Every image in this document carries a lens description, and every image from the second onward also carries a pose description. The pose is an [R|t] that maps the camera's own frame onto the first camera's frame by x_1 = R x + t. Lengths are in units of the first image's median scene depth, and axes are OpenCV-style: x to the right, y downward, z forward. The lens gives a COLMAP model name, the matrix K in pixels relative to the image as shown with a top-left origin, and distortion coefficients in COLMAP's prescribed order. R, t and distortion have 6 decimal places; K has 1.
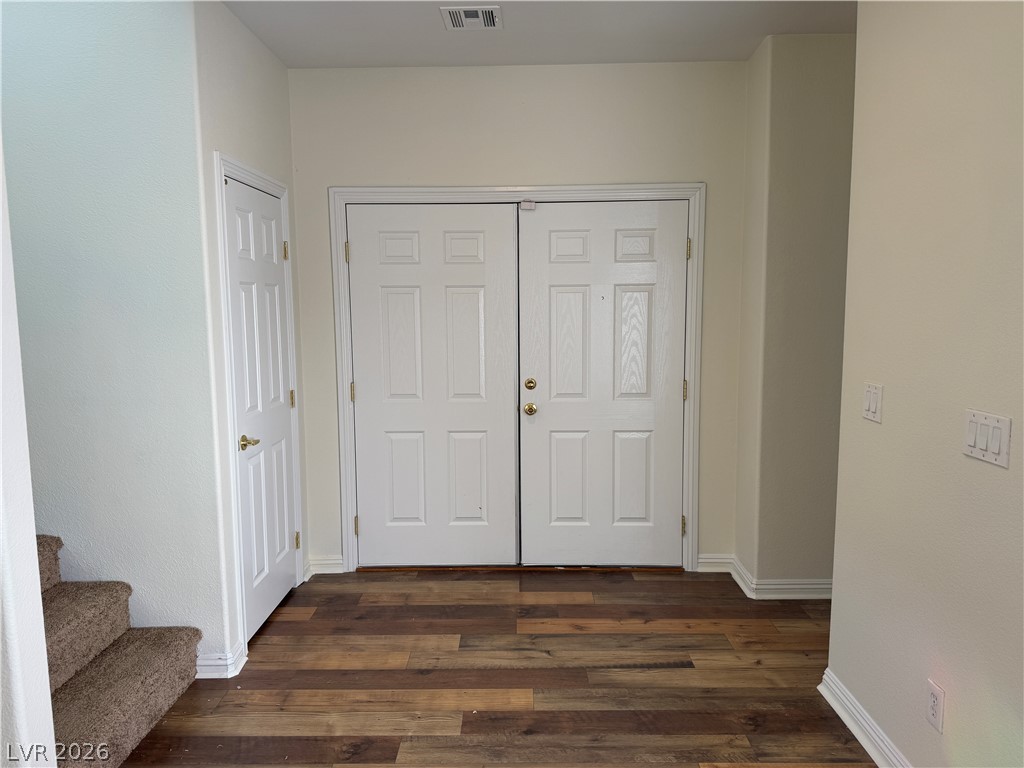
lens RADIAL K [[719.4, 0, 517.3], [0, 719.4, 381.2], [0, 0, 1]] dist [0.079657, -0.099514]
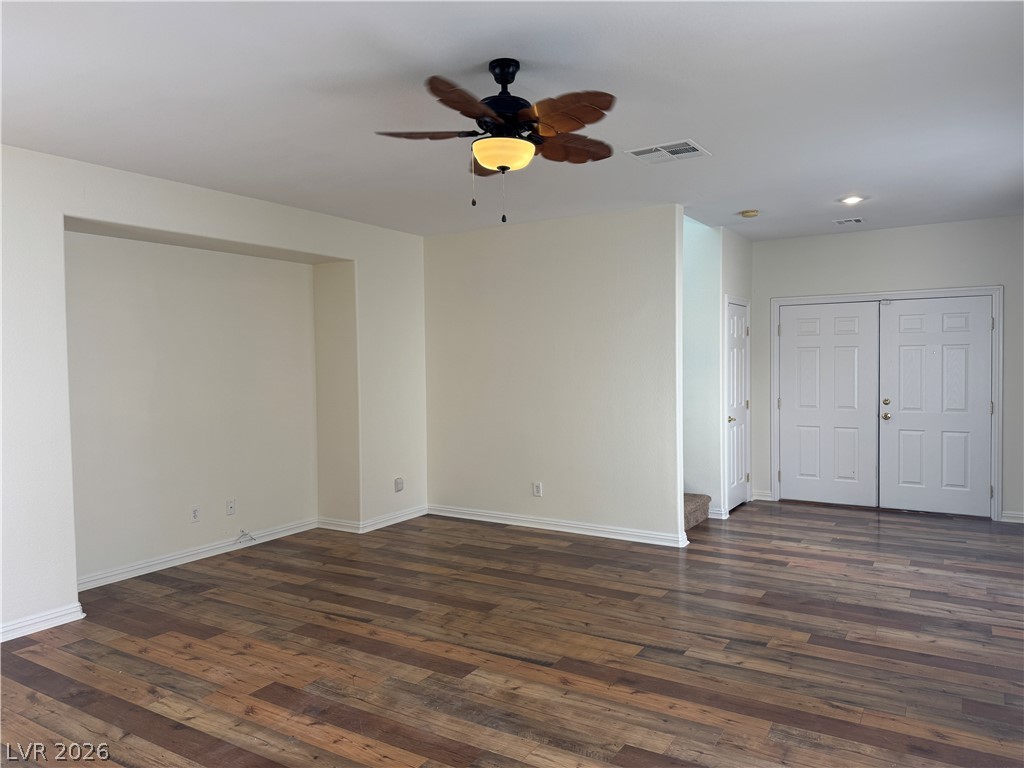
lens RADIAL K [[719.4, 0, 511.2], [0, 719.4, 381.2], [0, 0, 1]] dist [0.079657, -0.099514]
pose [[0.851842, 0.013185, -0.523632, 0.169697], [-0.054291, 0.996521, -0.063227, 0.116088], [0.520977, 0.082287, 0.849595, -0.991296]]
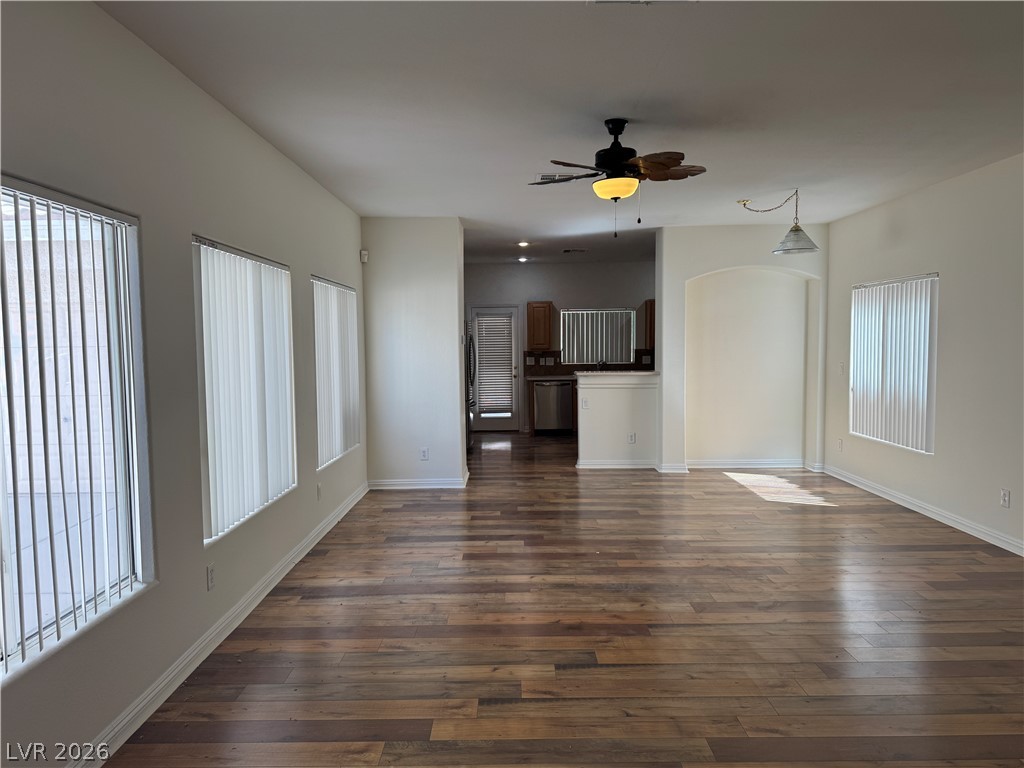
lens RADIAL K [[719.4, 0, 510.0], [0, 719.4, 379.3], [0, 0, 1]] dist [0.079657, -0.099514]
pose [[-0.999787, 0.020598, -0.001008, -0.201800], [0.020142, 0.985829, 0.166541, -0.166755], [0.004424, 0.166485, -0.986034, 1.548881]]
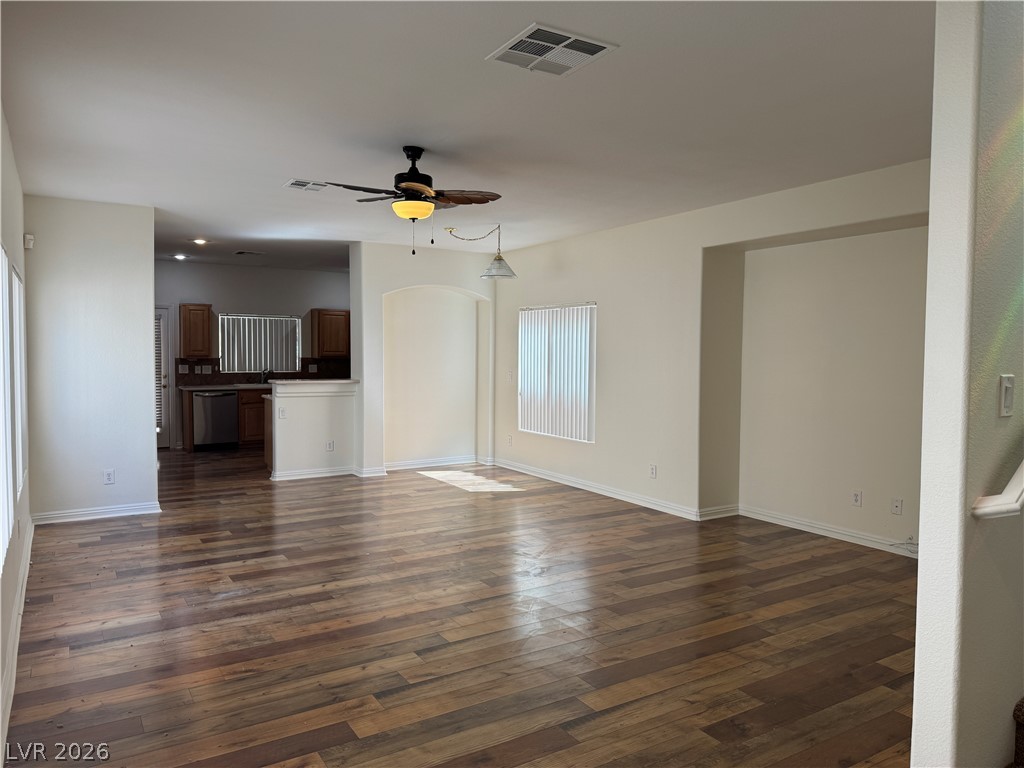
lens RADIAL K [[719.4, 0, 514.2], [0, 719.4, 378.3], [0, 0, 1]] dist [0.079657, -0.099514]
pose [[-0.843476, 0.024015, -0.536630, 0.282293], [-0.061295, 0.988172, 0.140566, -0.170759], [0.533659, 0.151457, -0.832027, 1.535360]]
